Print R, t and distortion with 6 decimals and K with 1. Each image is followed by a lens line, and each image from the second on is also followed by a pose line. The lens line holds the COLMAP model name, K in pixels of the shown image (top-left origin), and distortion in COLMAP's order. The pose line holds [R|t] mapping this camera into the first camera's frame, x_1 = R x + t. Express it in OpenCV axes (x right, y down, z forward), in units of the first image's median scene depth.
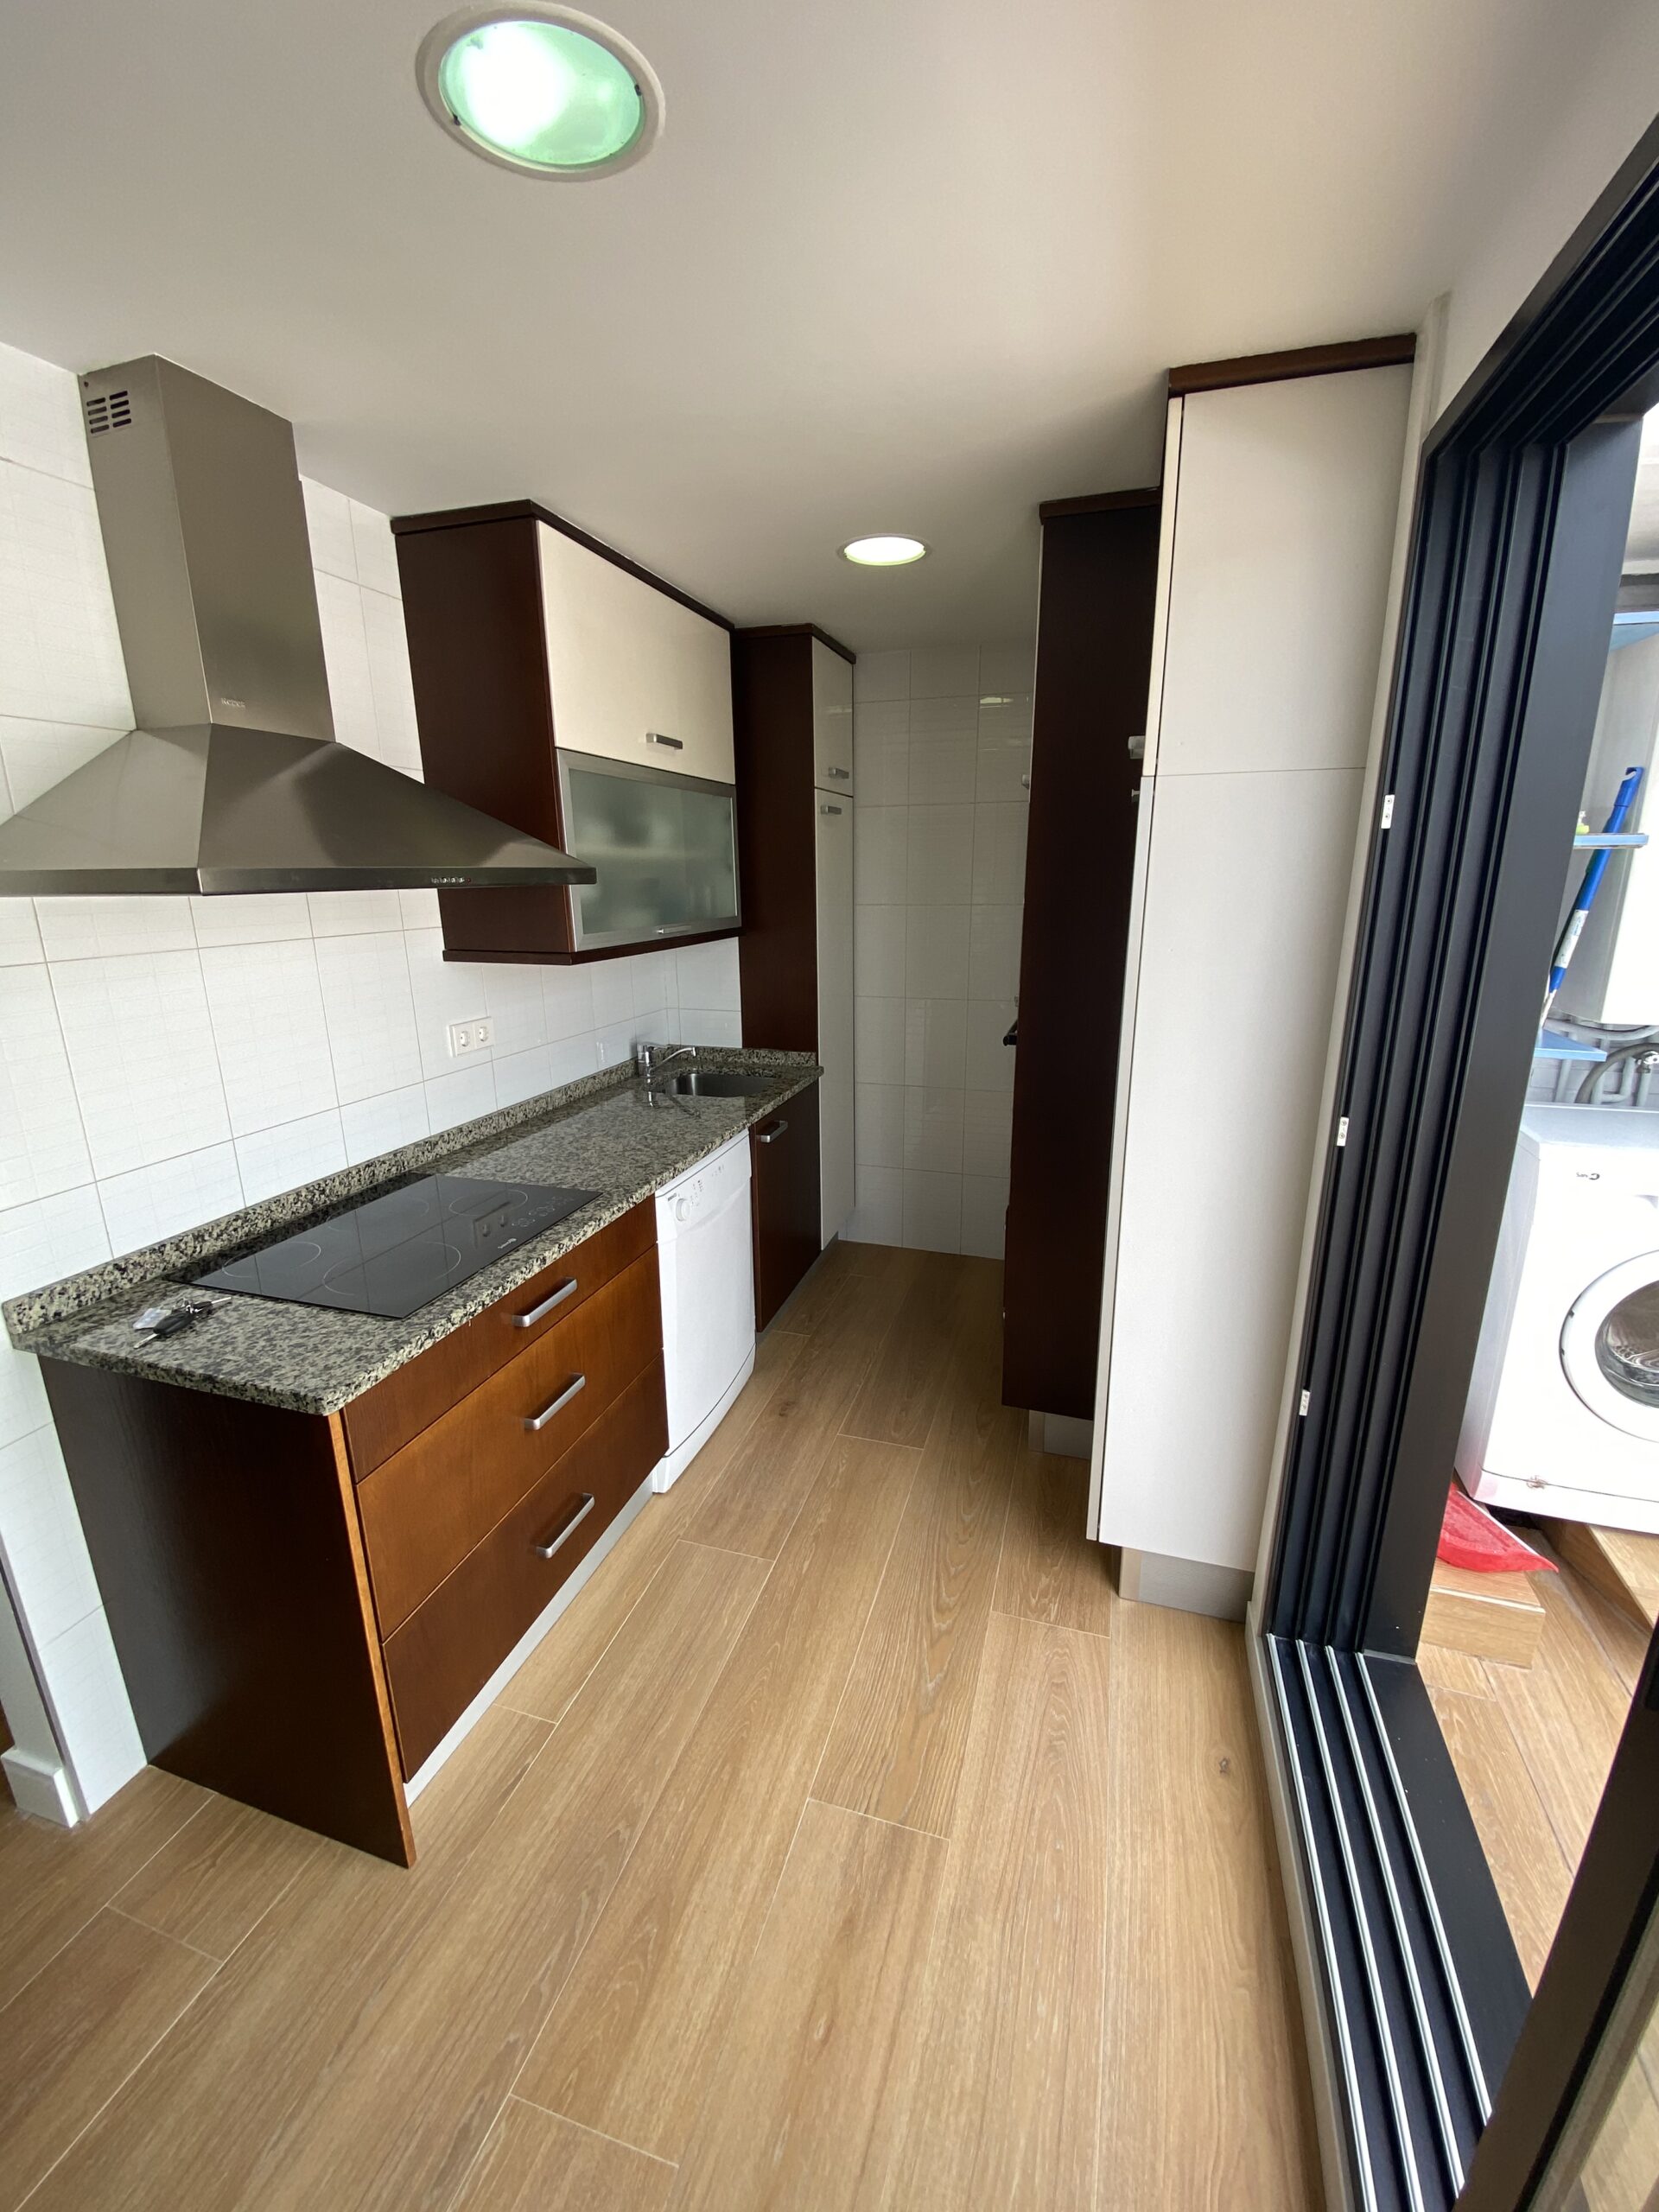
lens RADIAL K [[891.8, 0, 838.2], [0, 891.8, 1105.3], [0, 0, 1]] dist [0.025766, -0.023117]
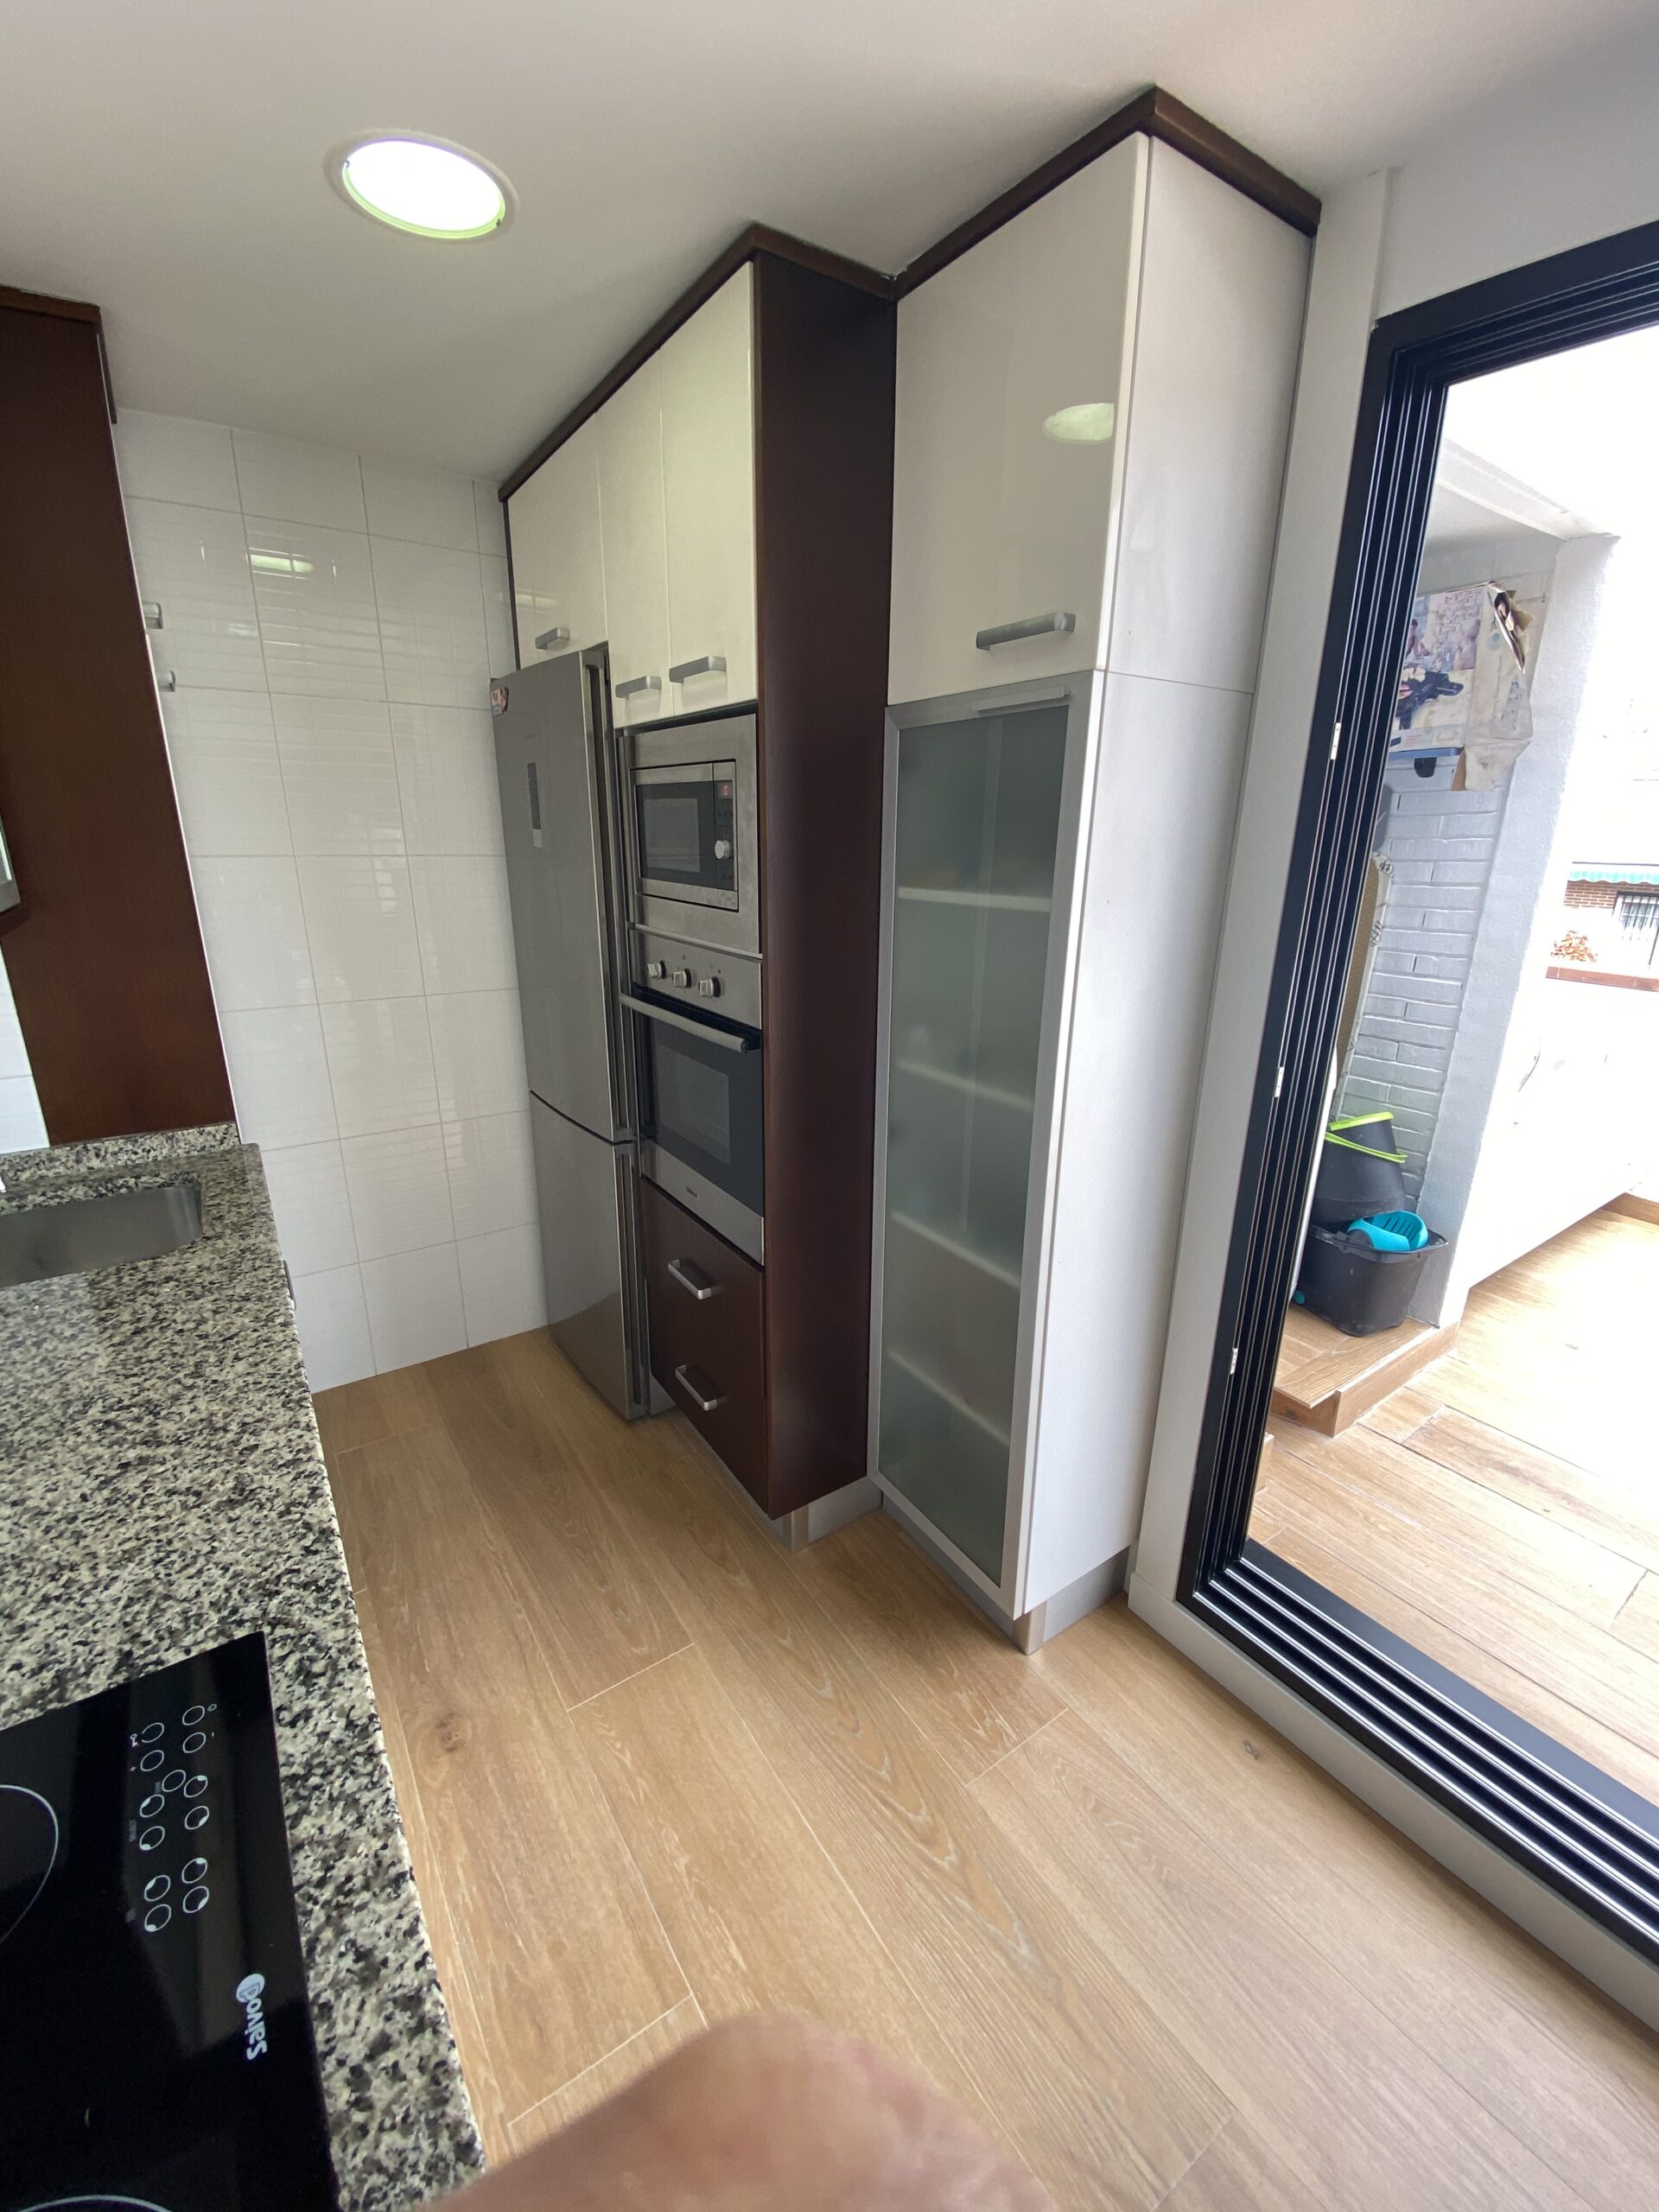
lens RADIAL K [[891.8, 0, 838.2], [0, 891.8, 1105.3], [0, 0, 1]] dist [0.025766, -0.023117]
pose [[0.616121, -0.216457, 0.757325, -0.317590], [0.180653, 0.974701, 0.131617, -0.109911], [-0.766655, 0.055721, 0.639637, 0.510722]]
